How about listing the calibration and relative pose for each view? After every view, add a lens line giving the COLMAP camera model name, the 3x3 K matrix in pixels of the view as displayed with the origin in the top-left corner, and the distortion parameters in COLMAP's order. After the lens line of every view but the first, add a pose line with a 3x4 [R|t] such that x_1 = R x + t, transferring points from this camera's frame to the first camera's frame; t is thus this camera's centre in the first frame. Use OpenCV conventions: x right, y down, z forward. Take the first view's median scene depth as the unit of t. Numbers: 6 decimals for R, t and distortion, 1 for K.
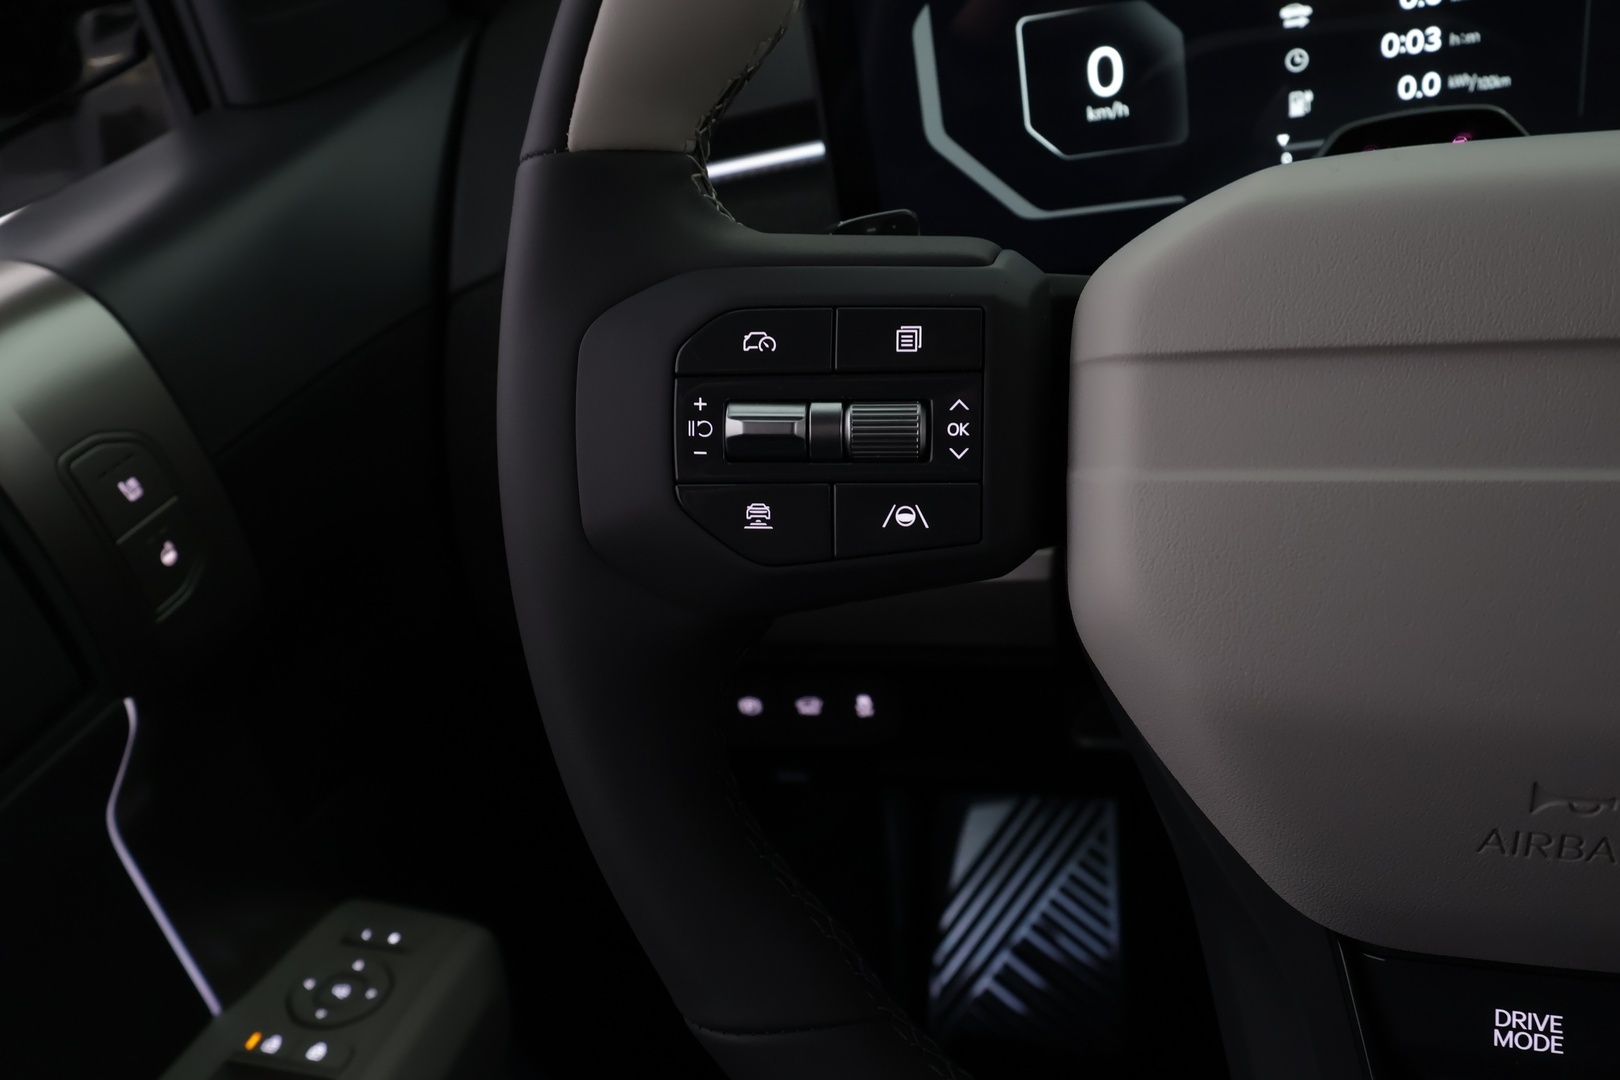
lens RADIAL K [[1163.3, 0, 806.2], [0, 1163.3, 539.7], [0, 0, 1]] dist [-0.003083, -0.006389]
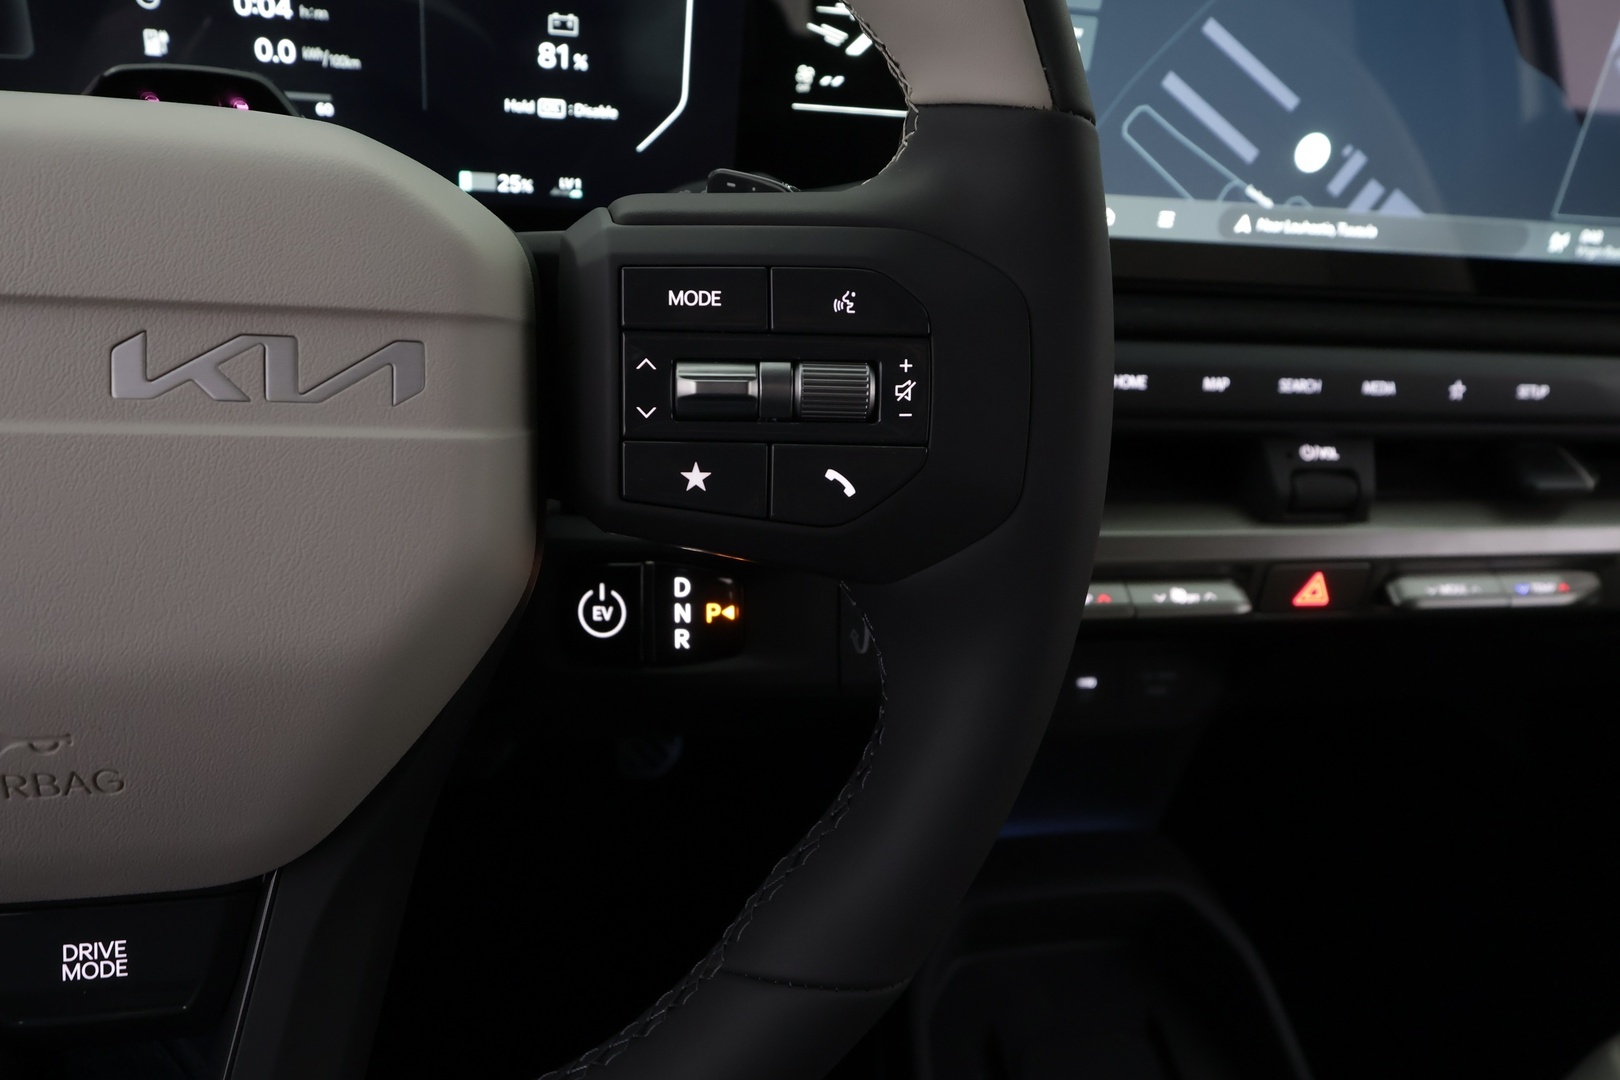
lens RADIAL K [[1163.3, 0, 807.6], [0, 1163.3, 539.8], [0, 0, 1]] dist [-0.003083, -0.006389]
pose [[0.822270, -0.009780, 0.569013, 0.559093], [-0.011682, 0.999352, 0.034058, 0.000946], [-0.568977, -0.034652, 0.821623, -0.214052]]
